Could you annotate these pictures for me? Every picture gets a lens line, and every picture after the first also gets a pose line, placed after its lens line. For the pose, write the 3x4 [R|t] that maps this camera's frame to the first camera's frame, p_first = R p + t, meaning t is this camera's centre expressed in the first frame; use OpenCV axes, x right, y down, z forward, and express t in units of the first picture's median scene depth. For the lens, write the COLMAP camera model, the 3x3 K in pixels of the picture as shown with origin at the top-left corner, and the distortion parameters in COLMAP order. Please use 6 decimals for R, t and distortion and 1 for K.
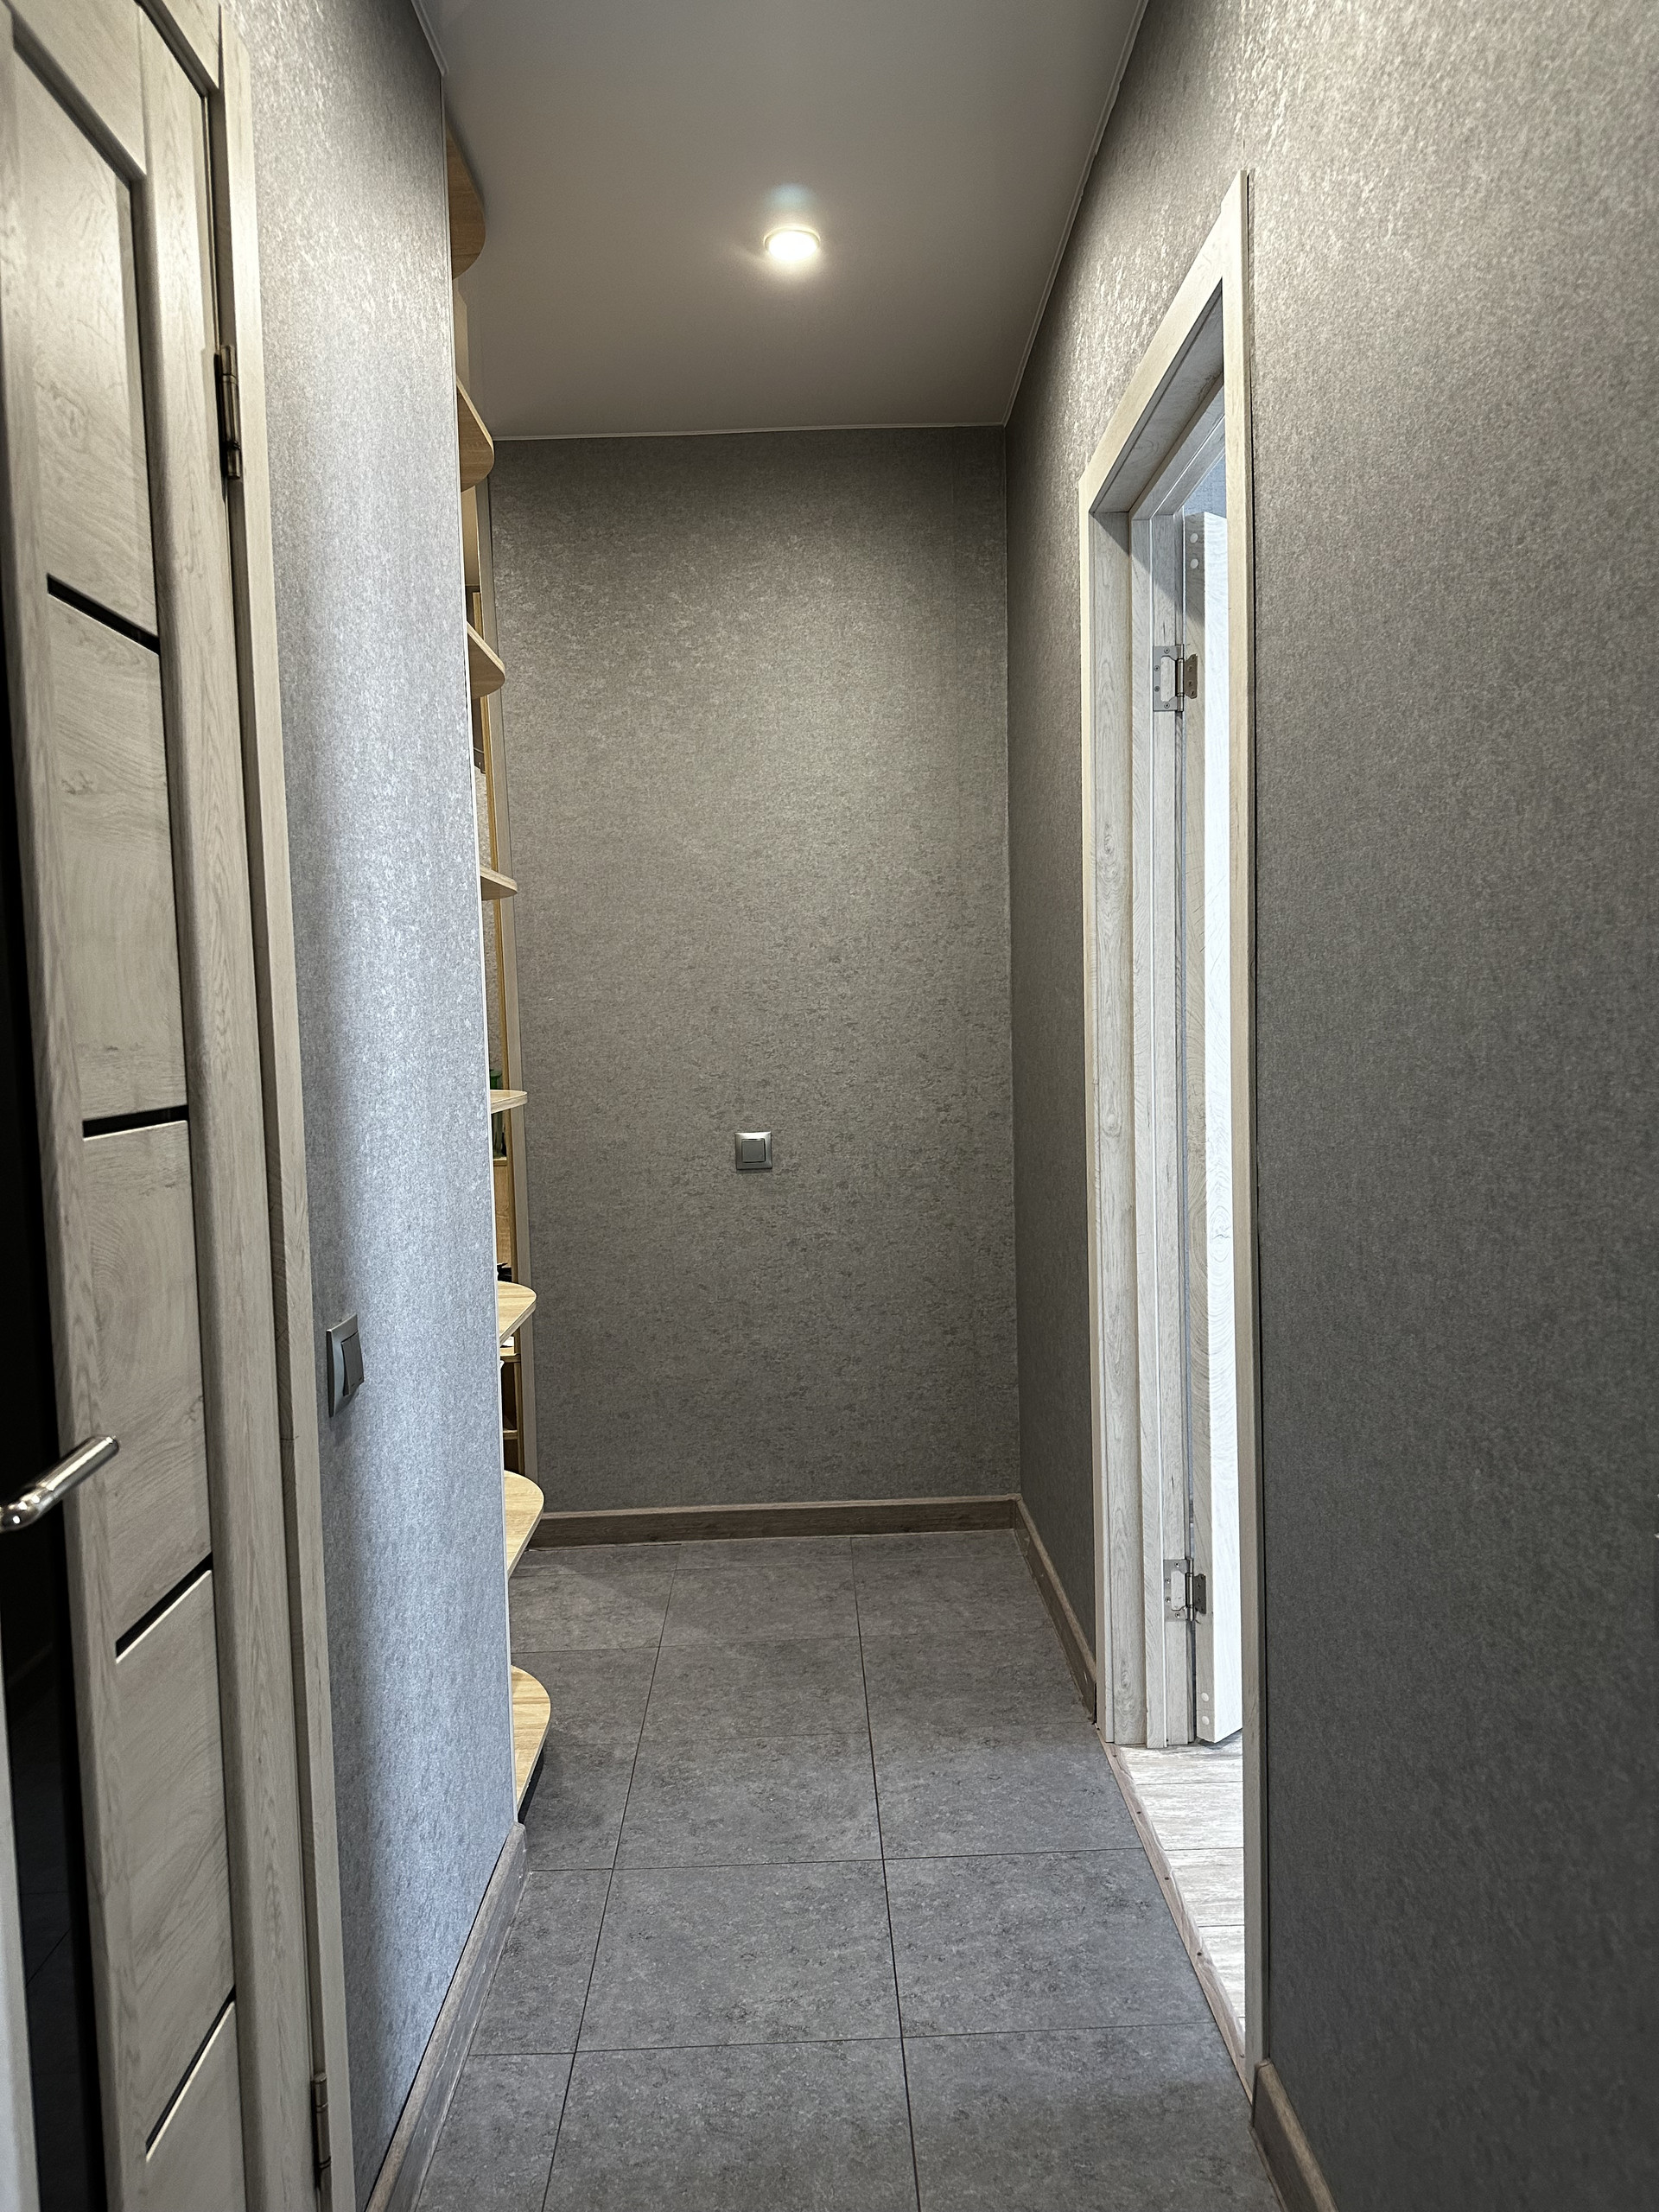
lens RADIAL K [[1540.9, 0, 829.5], [0, 1540.9, 1106.0], [0, 0, 1]] dist [0.003519, 0.000882]
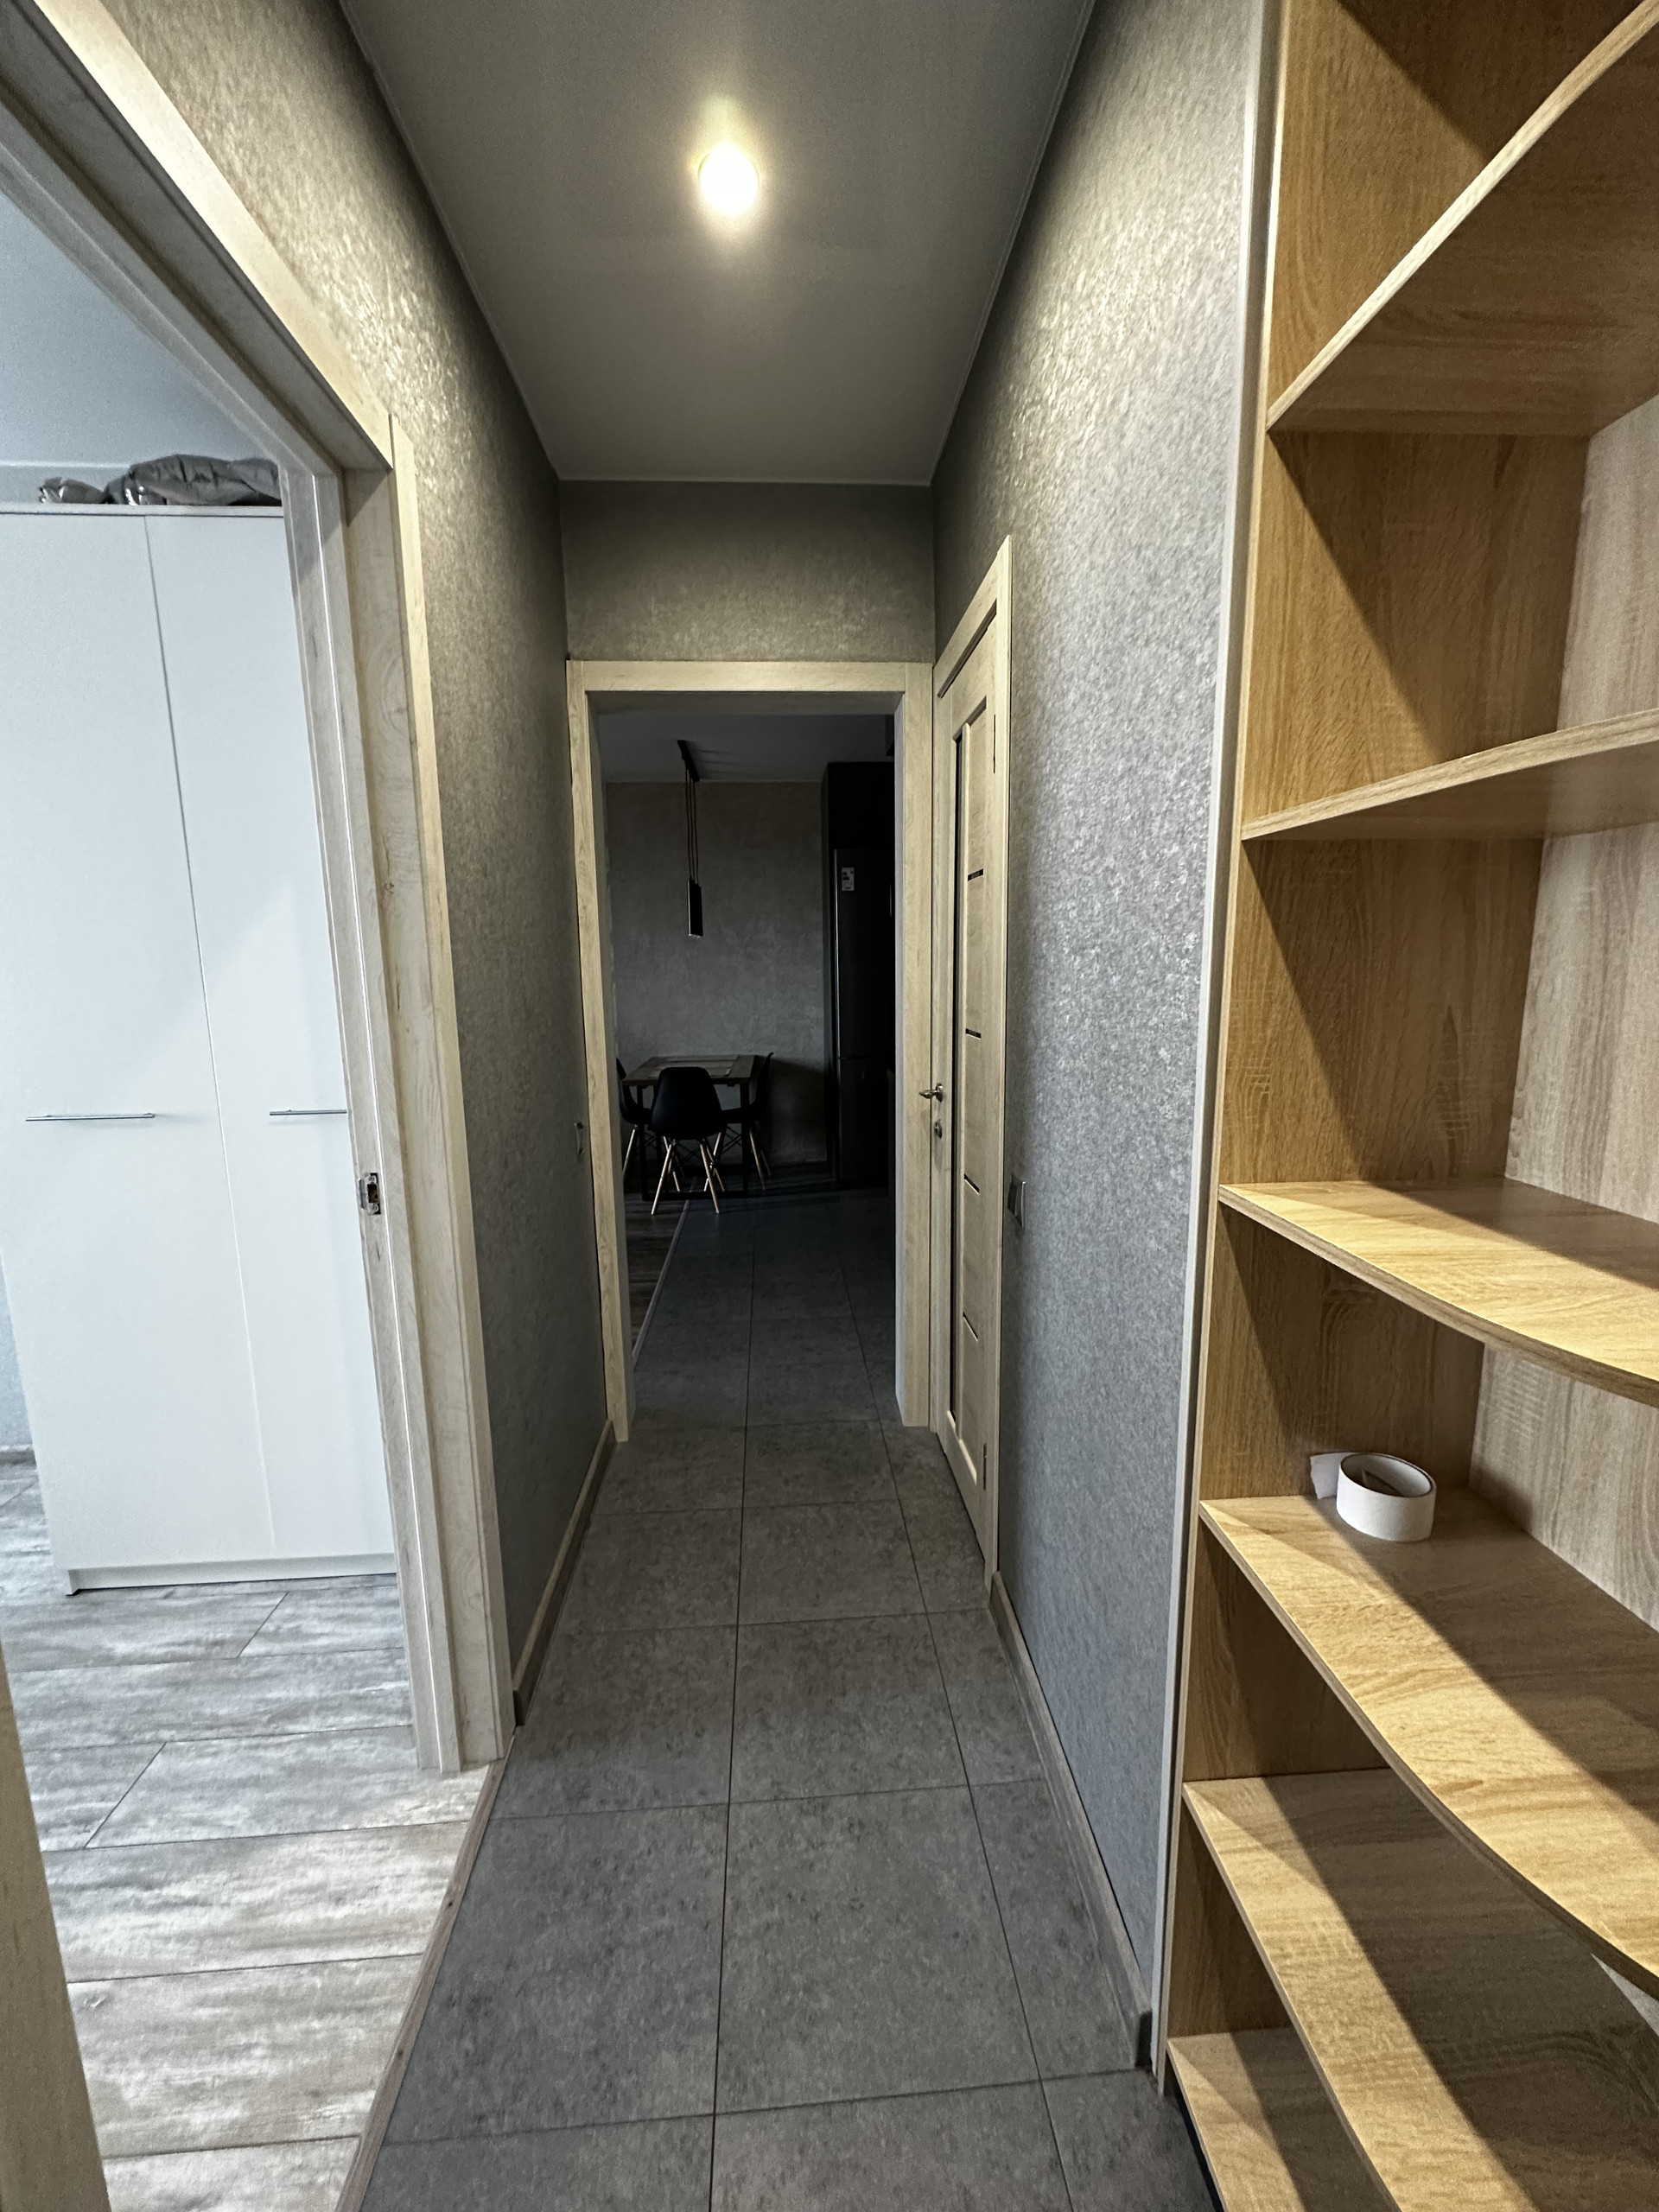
lens RADIAL K [[879.8, 0, 829.5], [0, 879.8, 1106.0], [0, 0, 1]] dist [-0.003501, 0.000480]
pose [[-0.998051, 0.049126, -0.038487, -0.039015], [0.039328, 0.973953, 0.223315, -0.146205], [0.048455, 0.221366, -0.973986, 1.538664]]
